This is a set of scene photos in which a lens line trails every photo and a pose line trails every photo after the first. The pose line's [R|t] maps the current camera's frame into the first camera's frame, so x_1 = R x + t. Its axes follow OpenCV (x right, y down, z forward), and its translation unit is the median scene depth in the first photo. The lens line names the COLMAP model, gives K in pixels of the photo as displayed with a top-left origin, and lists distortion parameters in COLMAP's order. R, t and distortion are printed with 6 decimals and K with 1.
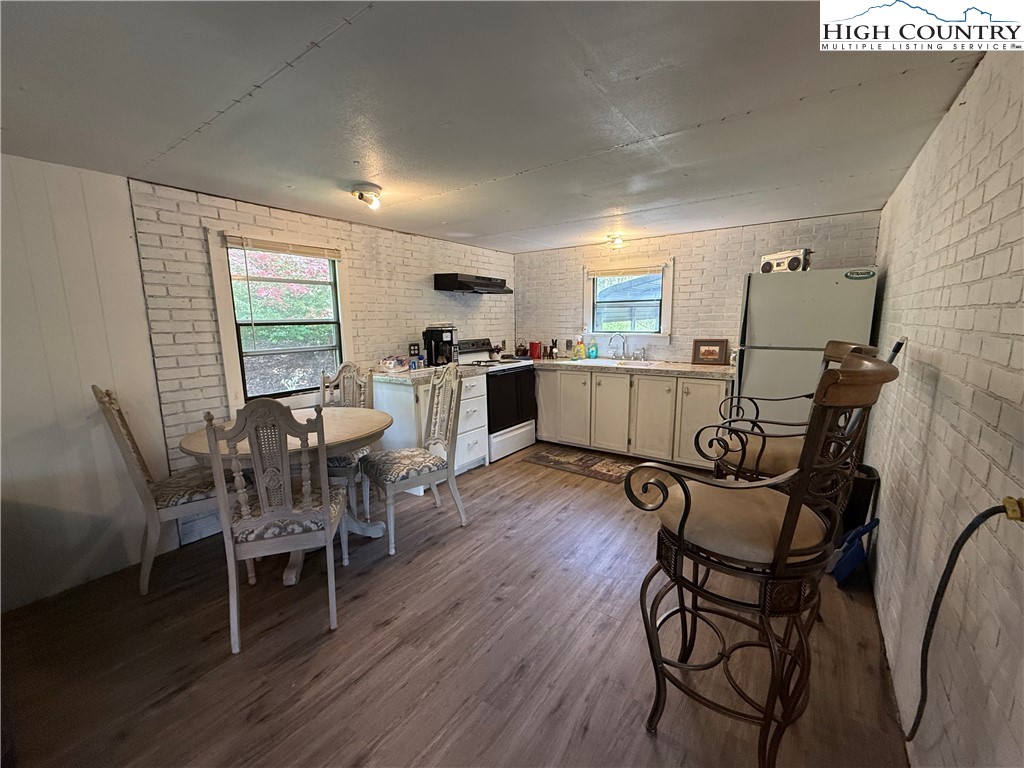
lens RADIAL K [[419.2, 0, 513.2], [0, 419.2, 384.8], [0, 0, 1]] dist [-0.000583, 0.000157]
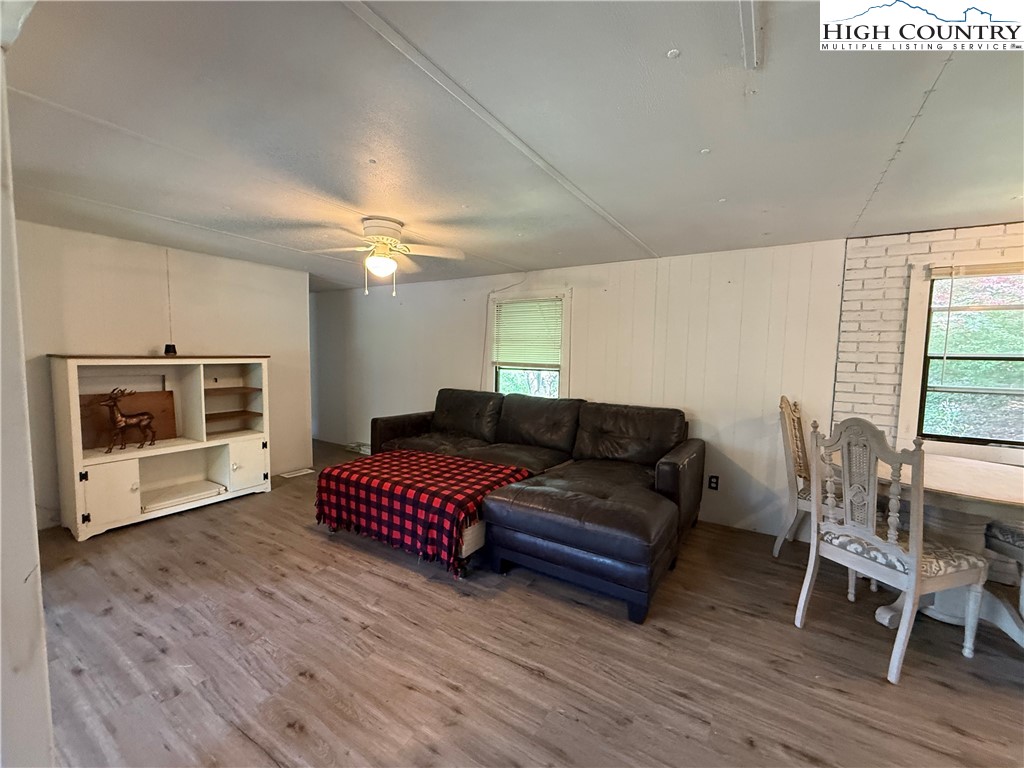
lens RADIAL K [[419.2, 0, 509.8], [0, 419.2, 386.1], [0, 0, 1]] dist [-0.000583, 0.000157]
pose [[0.046321, 0.092162, -0.994666, 0.257586], [-0.177985, 0.980563, 0.082567, 0.012219], [0.982942, 0.173212, 0.061824, 0.004875]]
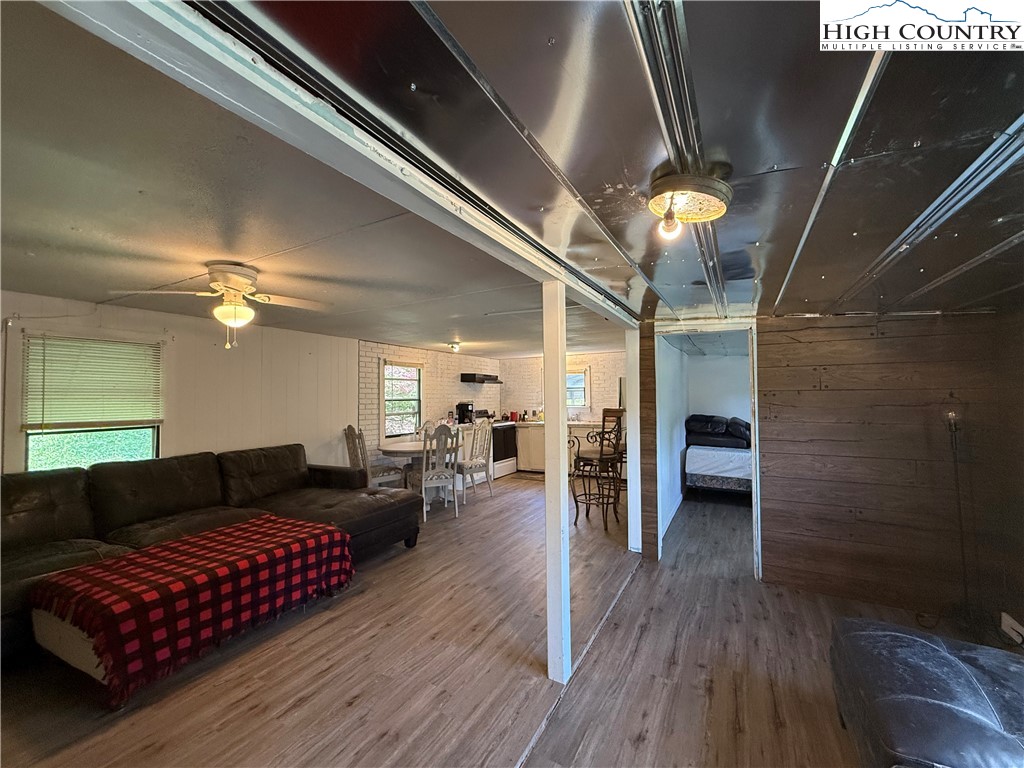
lens RADIAL K [[419.2, 0, 513.5], [0, 419.2, 384.4], [0, 0, 1]] dist [-0.000583, 0.000157]
pose [[0.992769, 0.003836, 0.119982, -0.261636], [0.018857, 0.982097, -0.187430, 0.179953], [-0.118553, 0.188337, 0.974923, -1.122198]]
